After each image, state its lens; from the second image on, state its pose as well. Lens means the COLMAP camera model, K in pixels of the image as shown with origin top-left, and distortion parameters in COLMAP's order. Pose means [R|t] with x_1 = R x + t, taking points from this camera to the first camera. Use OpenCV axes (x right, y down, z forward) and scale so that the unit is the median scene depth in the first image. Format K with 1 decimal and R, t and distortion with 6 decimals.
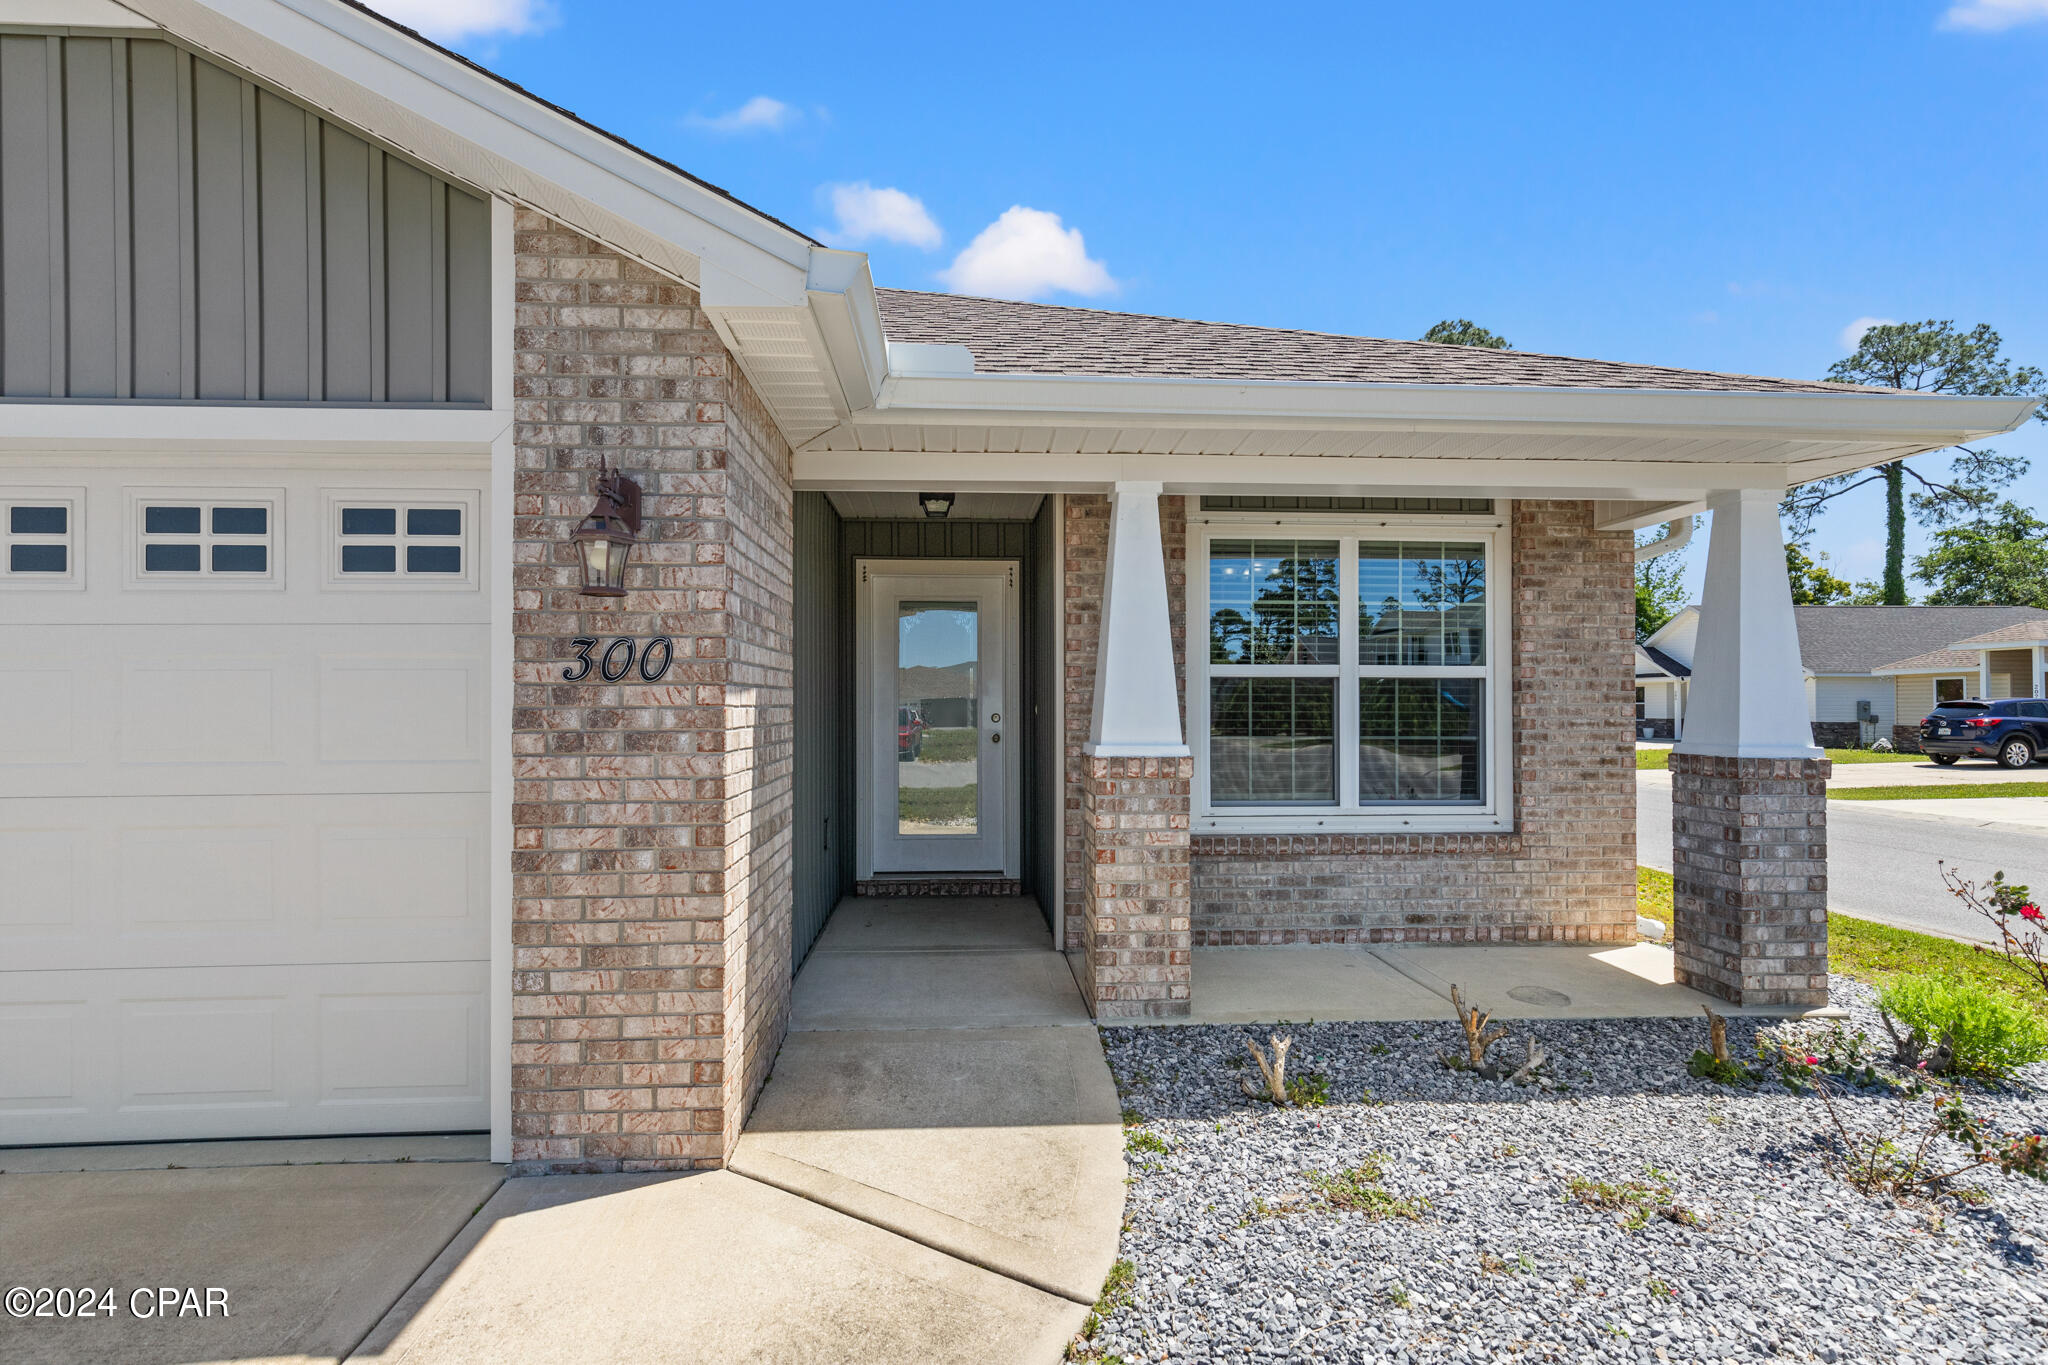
lens RADIAL K [[989.6, 0, 1017.5], [0, 989.6, 694.7], [0, 0, 1]] dist [-0.002746, -0.000415]
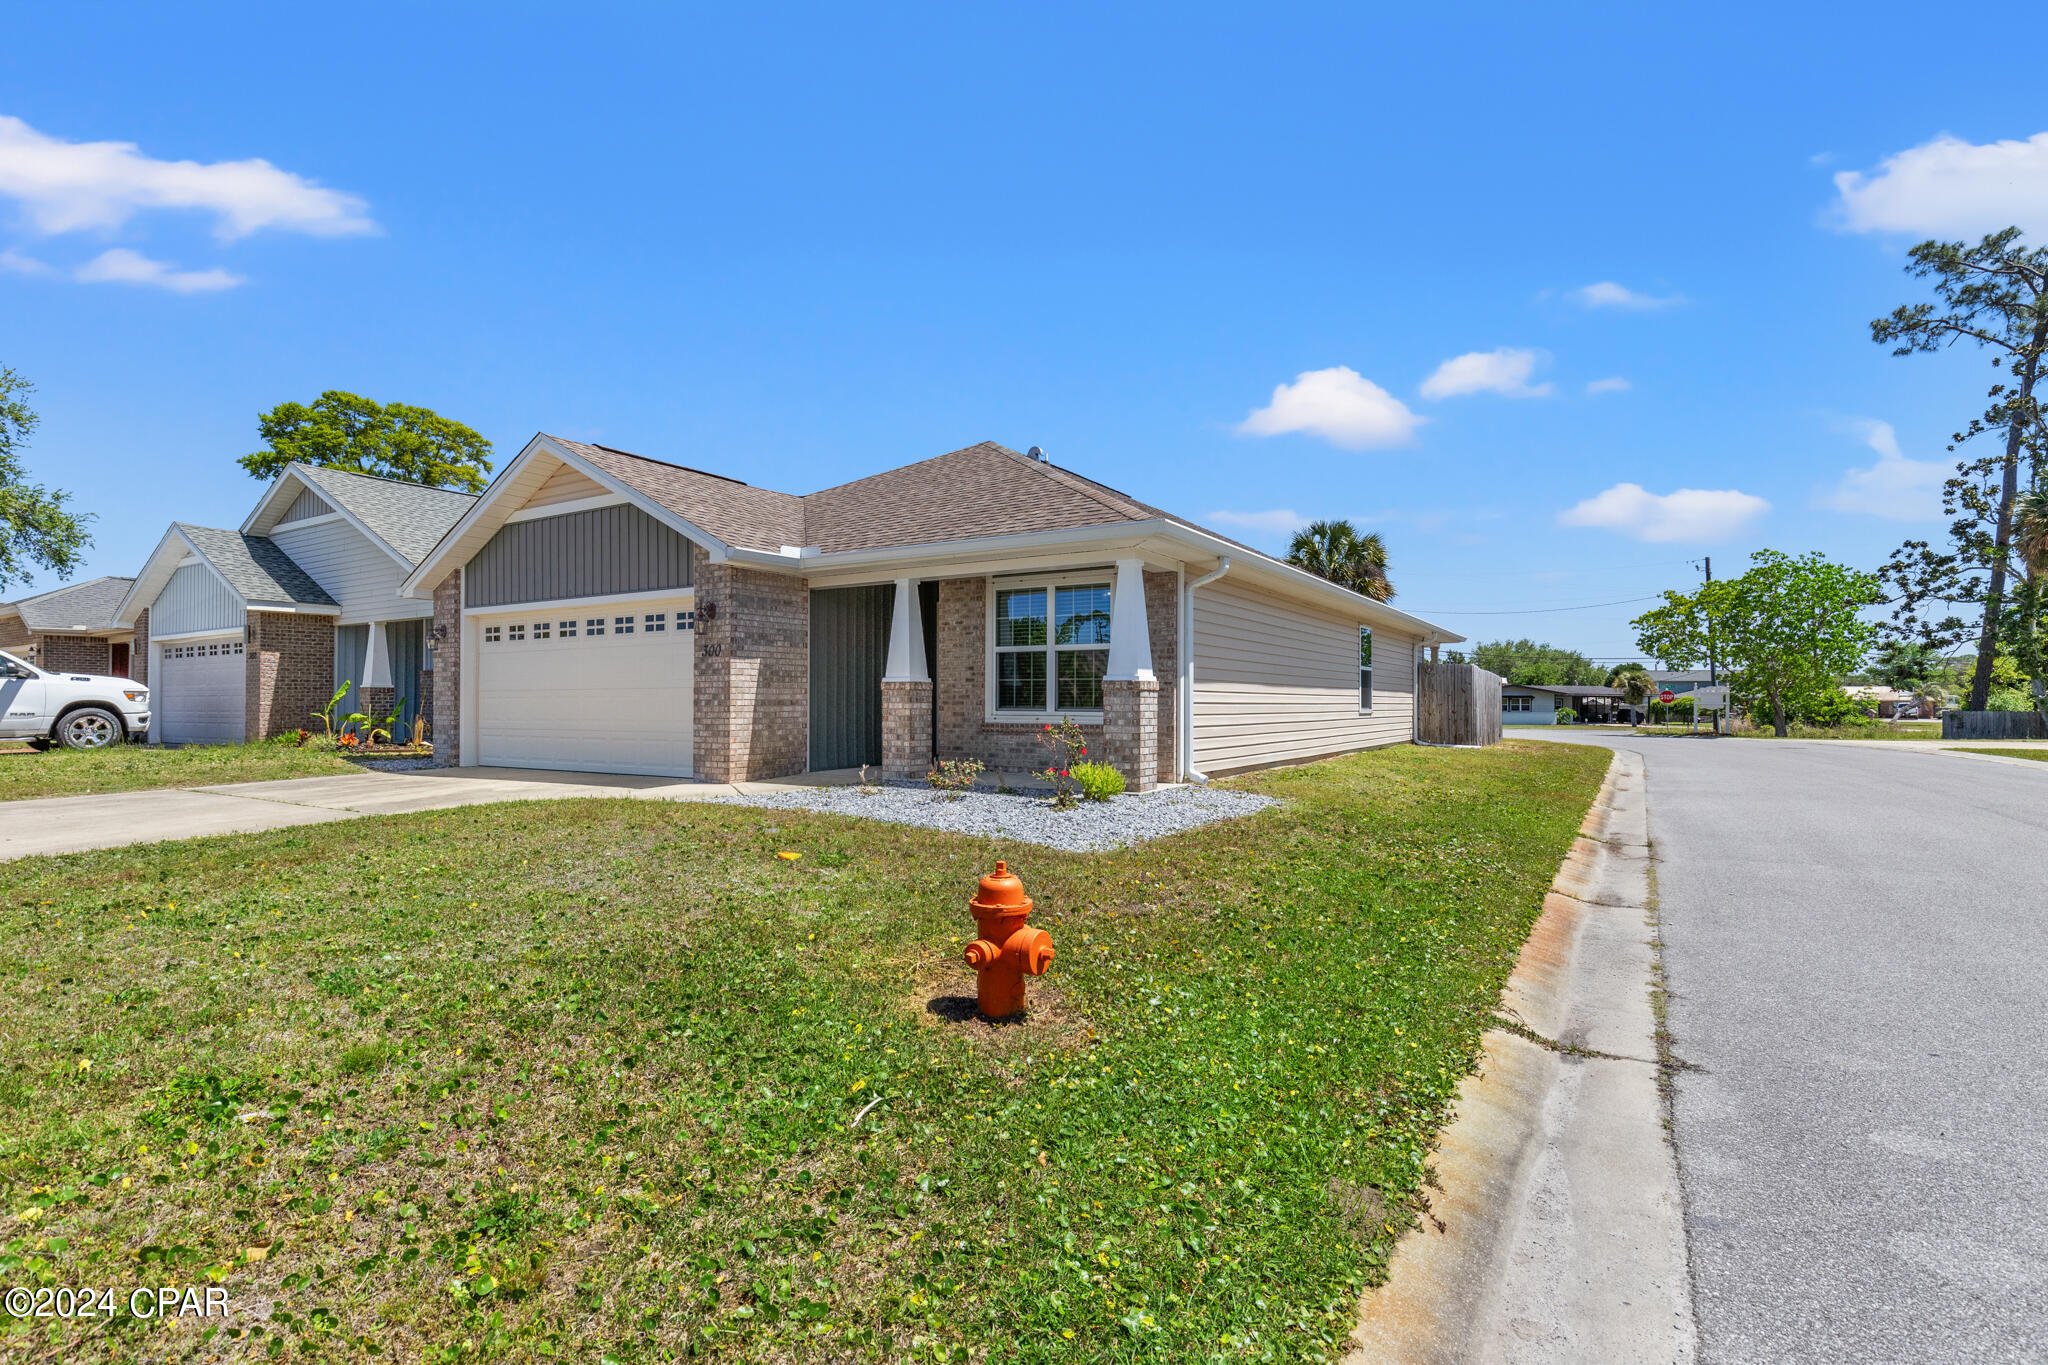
lens RADIAL K [[989.6, 0, 1017.5], [0, 989.6, 694.7], [0, 0, 1]] dist [-0.002746, -0.000415]
pose [[0.808922, -0.003788, -0.587904, 1.993525], [0.004054, 0.999991, -0.000865, 0.102101], [0.587903, -0.001684, 0.808930, -0.998034]]
